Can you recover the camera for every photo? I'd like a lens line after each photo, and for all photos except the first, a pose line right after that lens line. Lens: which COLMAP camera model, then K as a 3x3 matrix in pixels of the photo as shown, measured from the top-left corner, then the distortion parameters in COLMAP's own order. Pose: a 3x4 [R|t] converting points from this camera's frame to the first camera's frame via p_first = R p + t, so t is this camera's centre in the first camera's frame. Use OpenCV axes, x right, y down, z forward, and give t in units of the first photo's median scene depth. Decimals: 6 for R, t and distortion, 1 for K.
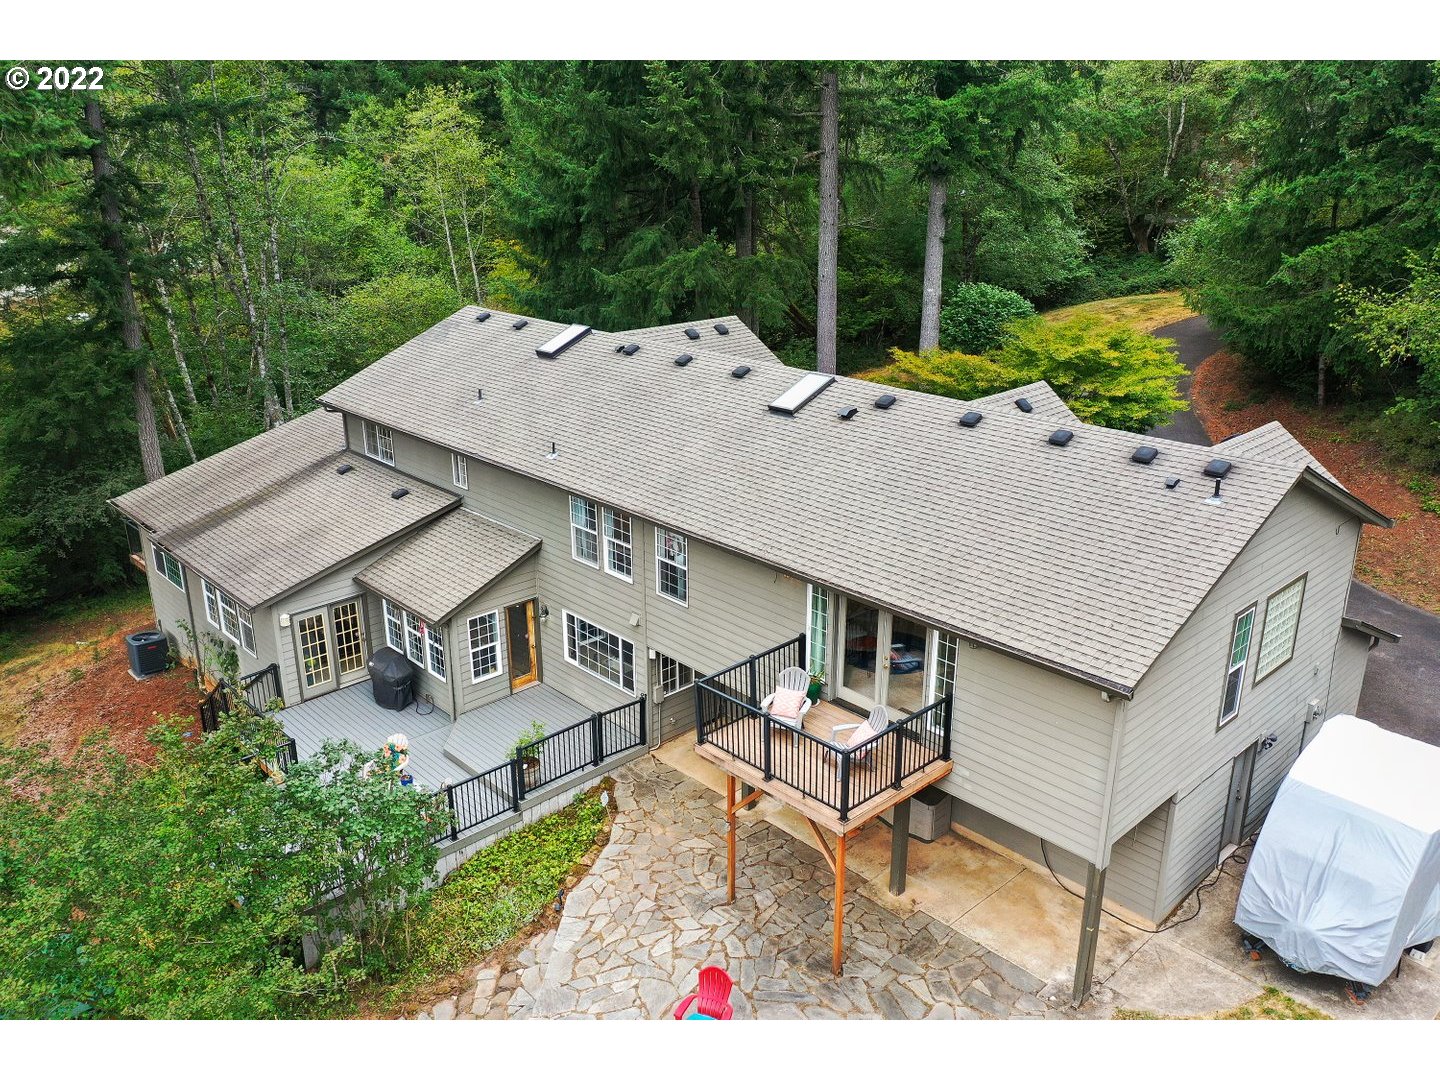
lens RADIAL K [[1136.7, 0, 720.0], [0, 1136.7, 540.0], [0, 0, 1]] dist [0.006444, 0.001751]
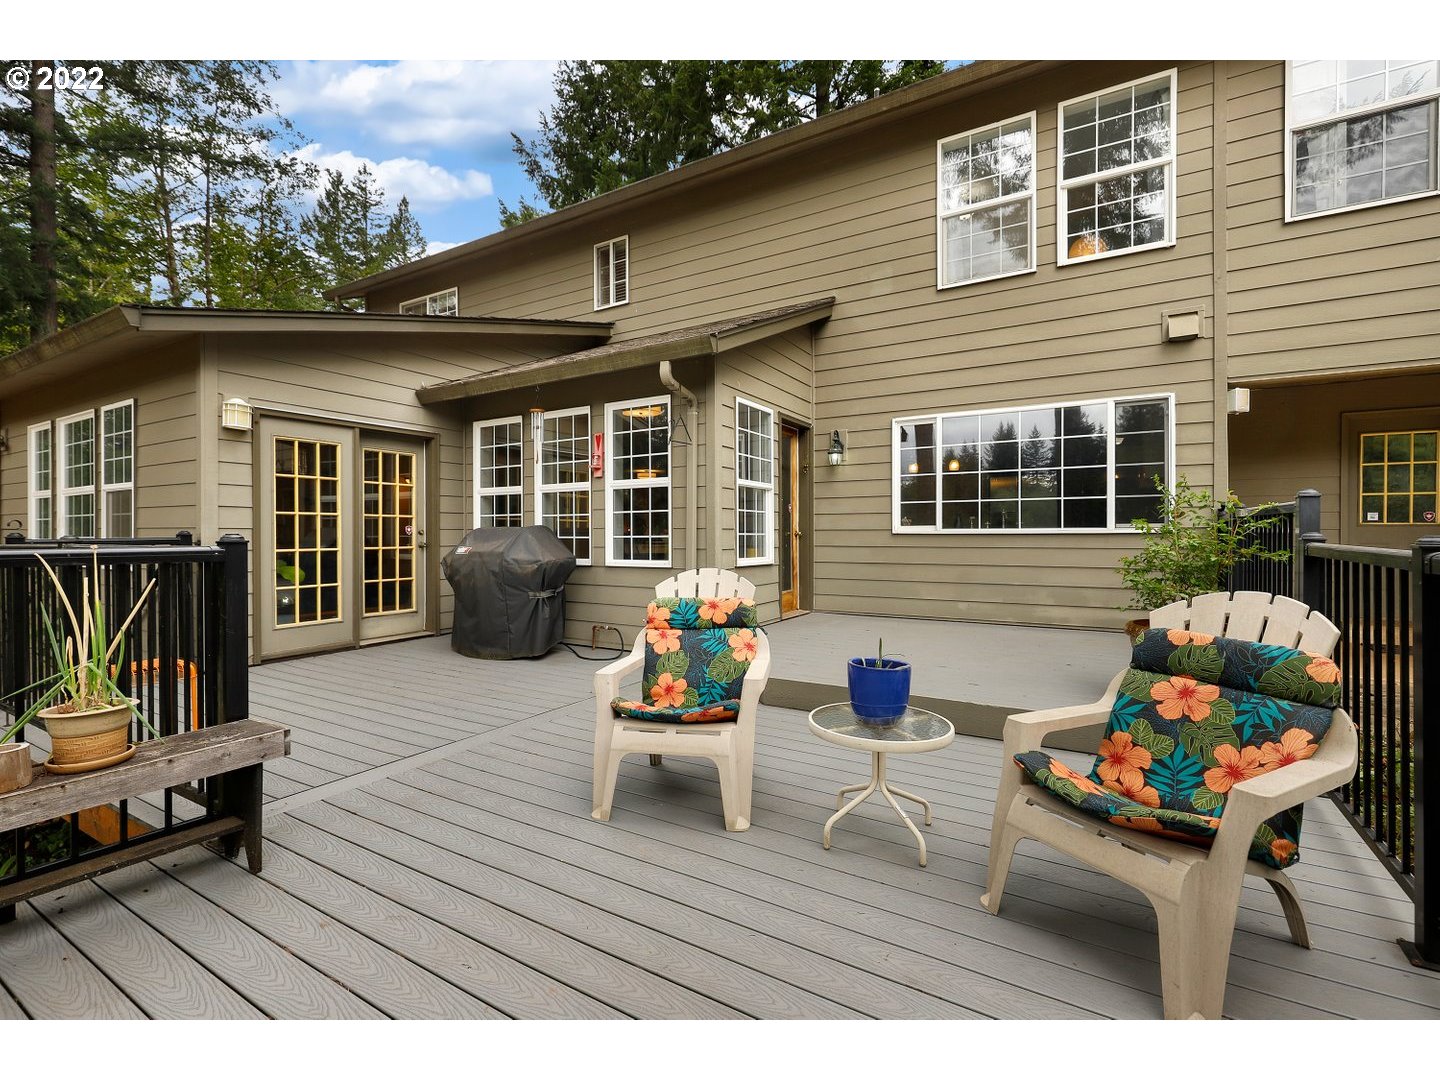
lens RADIAL K [[657.2, 0, 711.9], [0, 657.2, 528.7], [0, 0, 1]] dist [-0.000097, 0.000023]
pose [[0.965504, 0.003626, 0.260364, -0.288957], [0.085510, 0.940034, -0.330188, 0.192339], [-0.245948, 0.341061, 0.907296, 0.780536]]
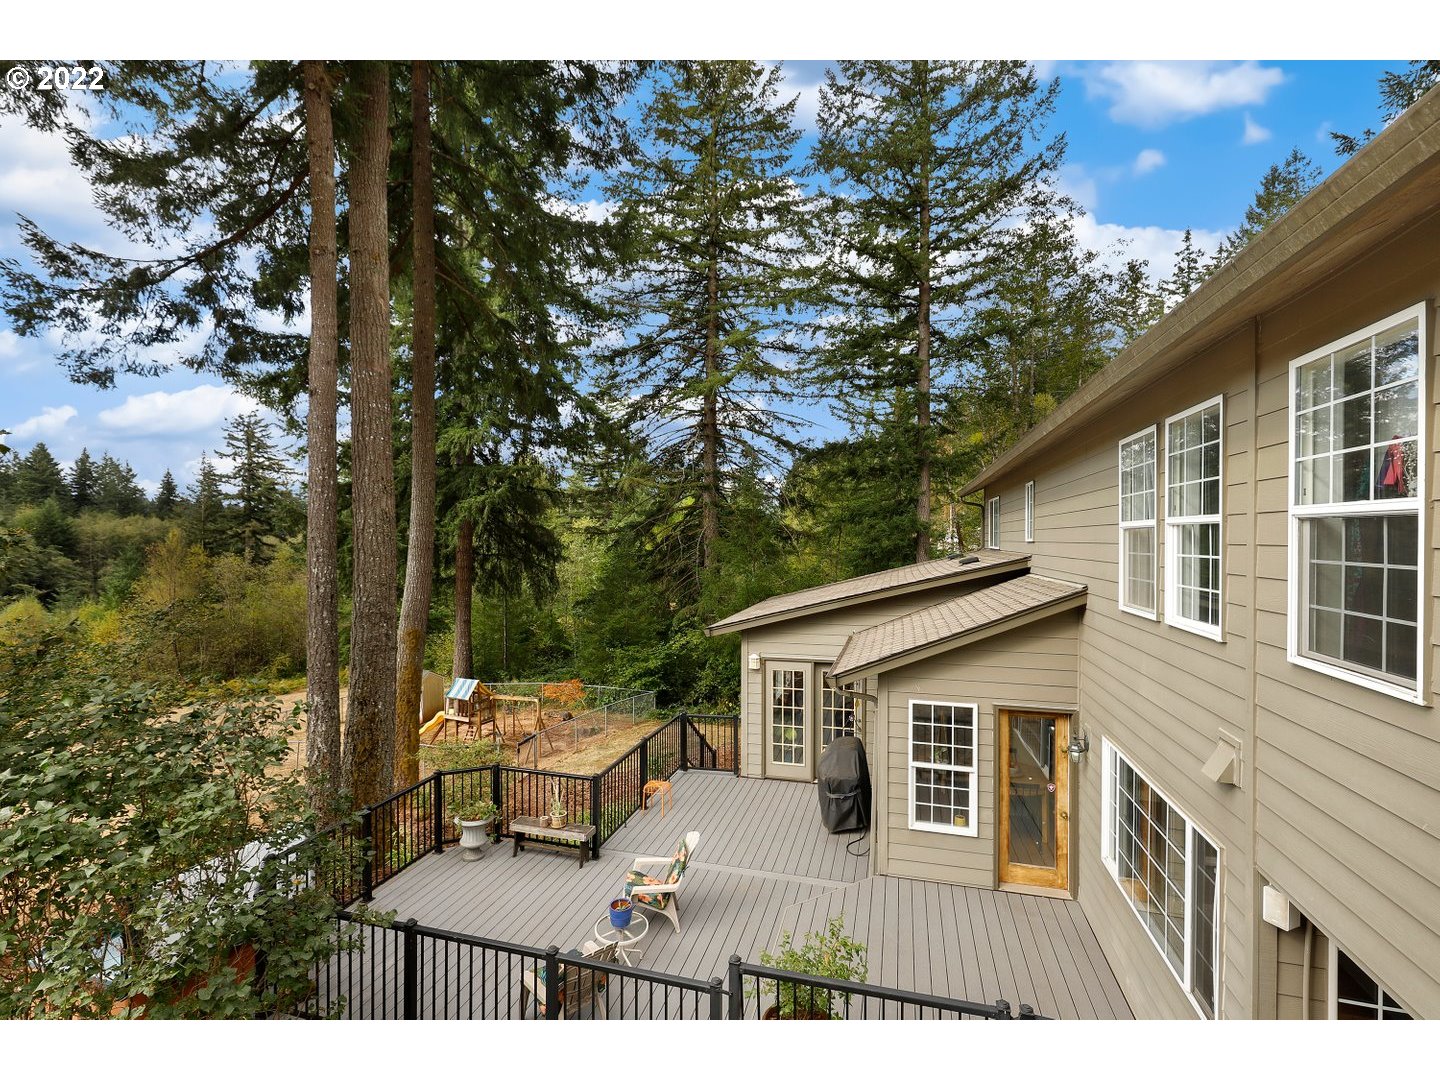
lens RADIAL K [[660.7, 0, 720.0], [0, 660.7, 540.0], [0, 0, 1]] dist [0.001249, 0.000164]
pose [[0.519666, 0.006643, -0.854344, 0.006588], [-0.291637, 0.941288, -0.170073, 0.076727], [0.803054, 0.337539, 0.491093, 0.723377]]
